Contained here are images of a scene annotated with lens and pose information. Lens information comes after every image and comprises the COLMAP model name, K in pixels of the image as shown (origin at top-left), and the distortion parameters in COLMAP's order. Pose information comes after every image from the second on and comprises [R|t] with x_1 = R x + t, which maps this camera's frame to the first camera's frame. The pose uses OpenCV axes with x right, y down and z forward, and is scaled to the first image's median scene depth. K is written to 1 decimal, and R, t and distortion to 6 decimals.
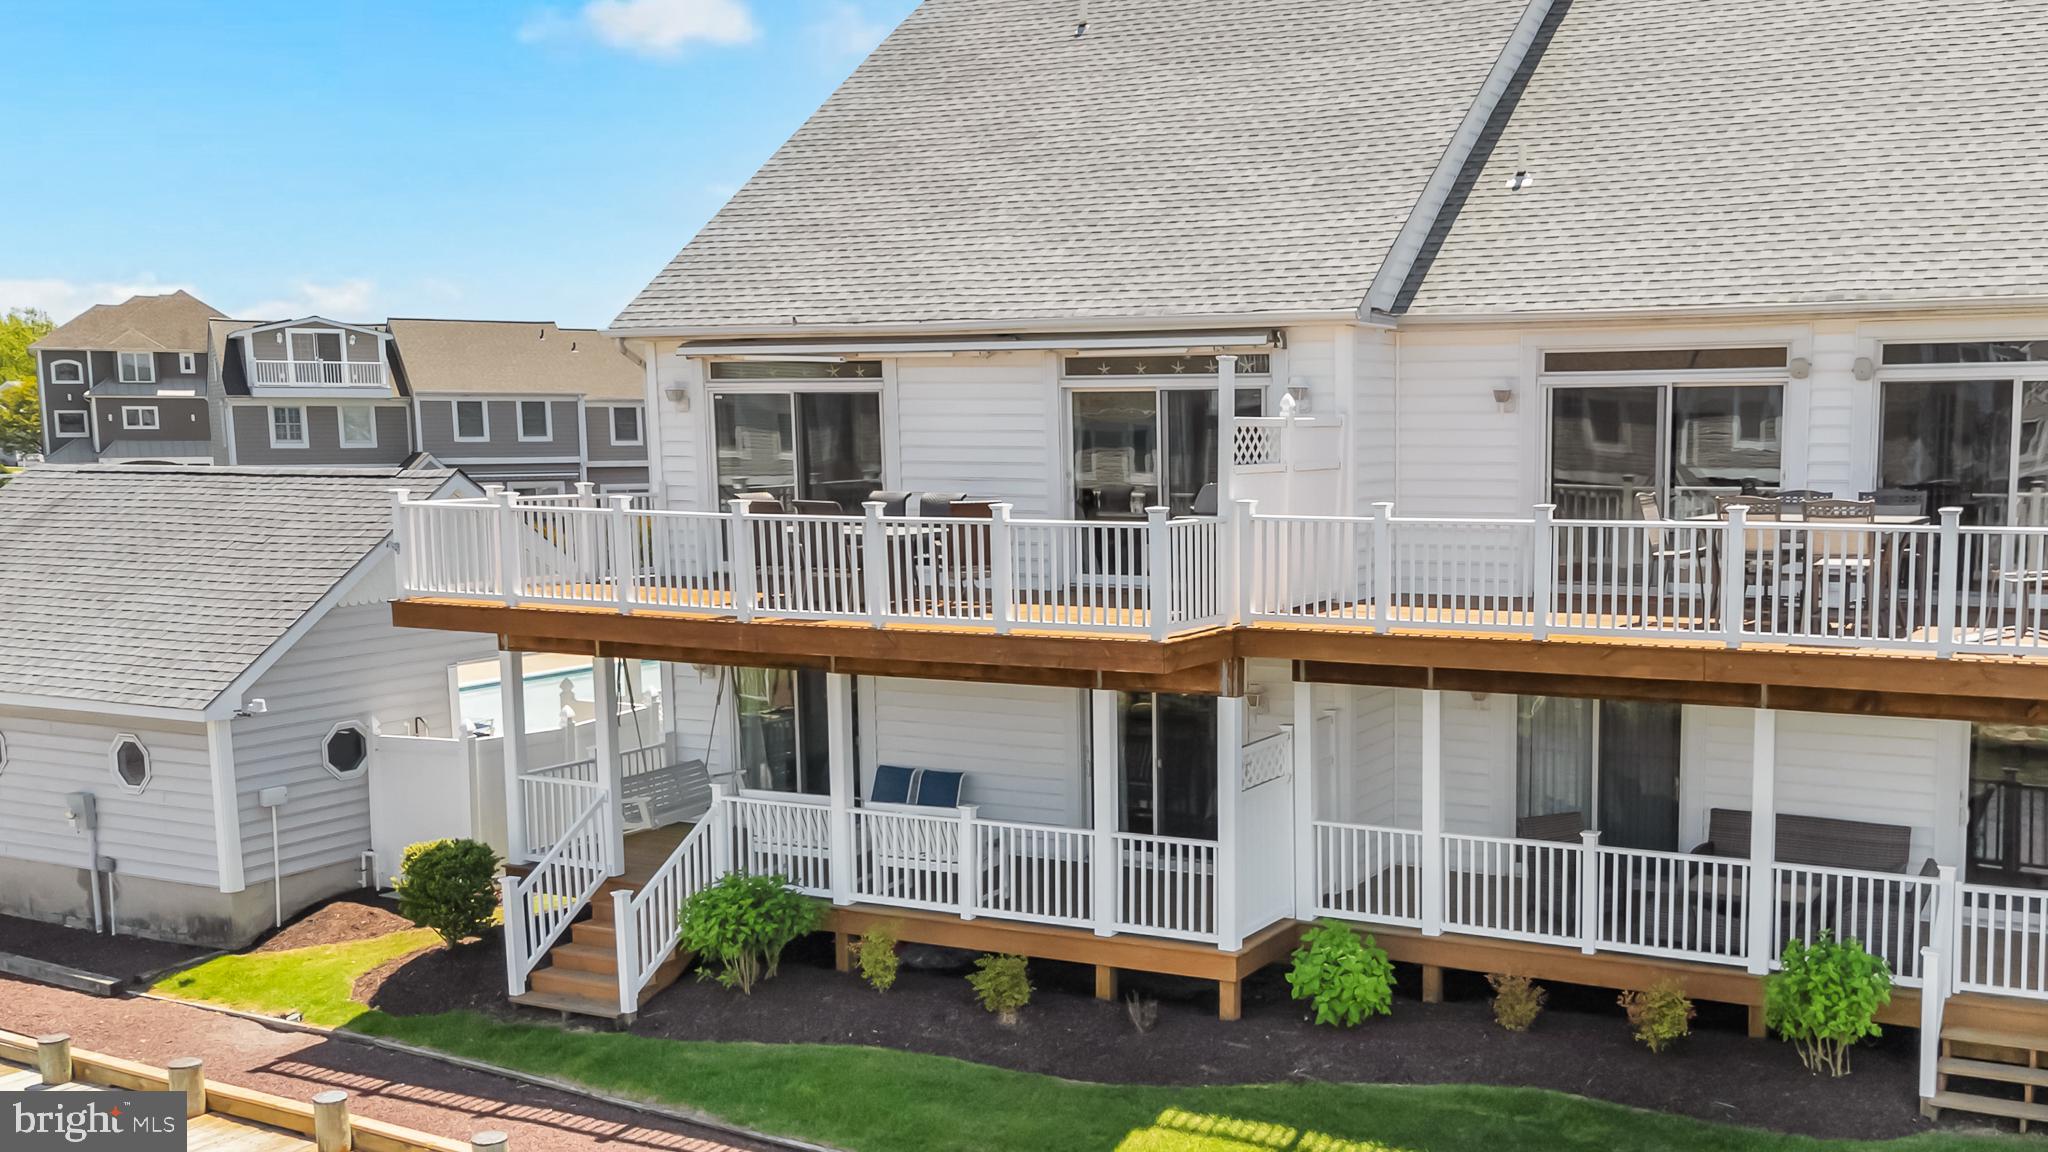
lens RADIAL K [[1870.3, 0, 1029.0], [0, 1870.3, 603.0], [0, 0, 1]] dist [0.079777, -0.144369]
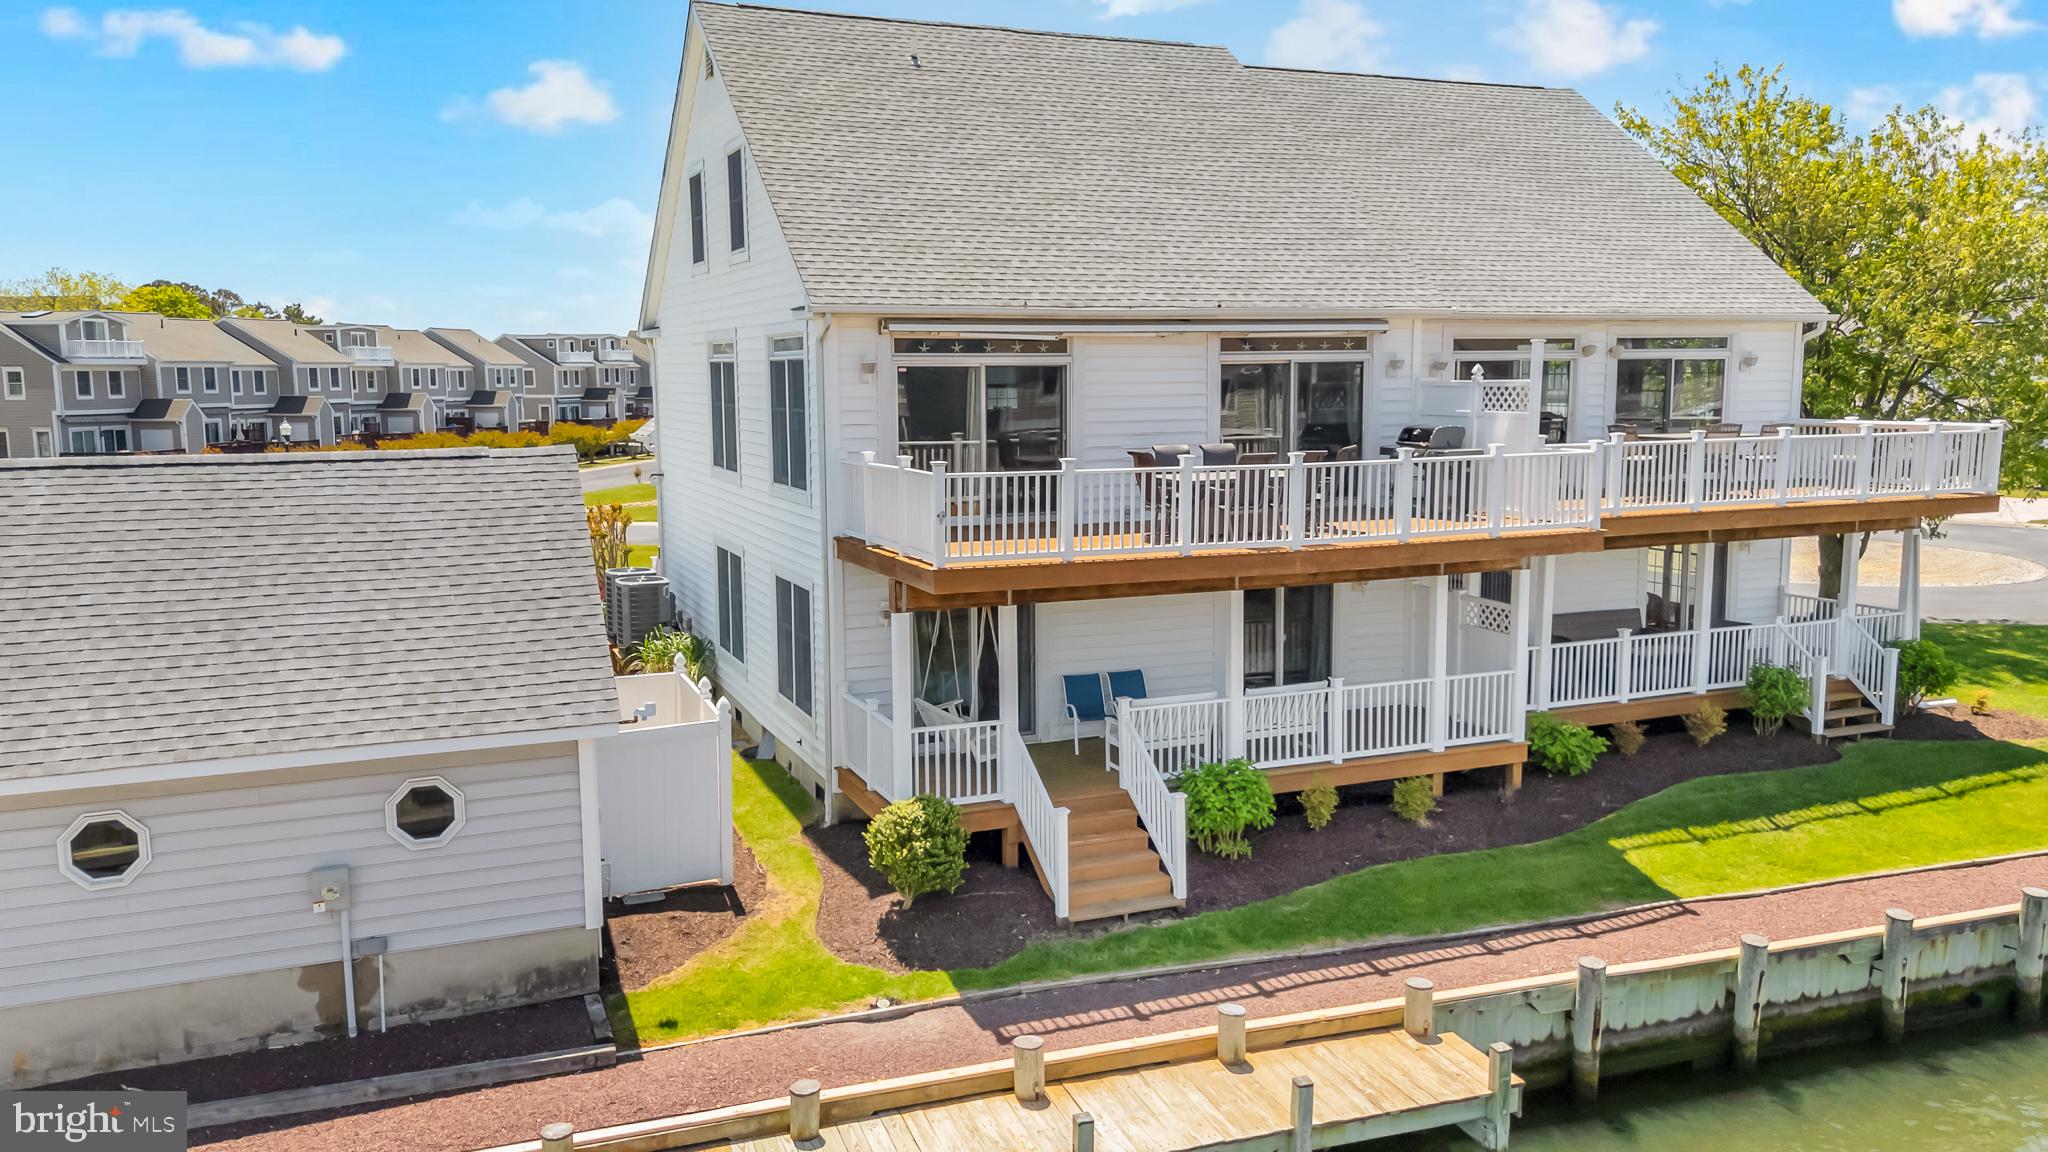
lens RADIAL K [[1507.6, 0, 1024.0], [0, 1507.6, 576.0], [0, 0, 1]] dist [0.043419, -0.008141]
pose [[0.682005, -0.100075, 0.724469, -0.906335], [0.084891, 0.994730, 0.057493, -0.041486], [-0.726404, 0.022290, 0.686906, 0.411390]]
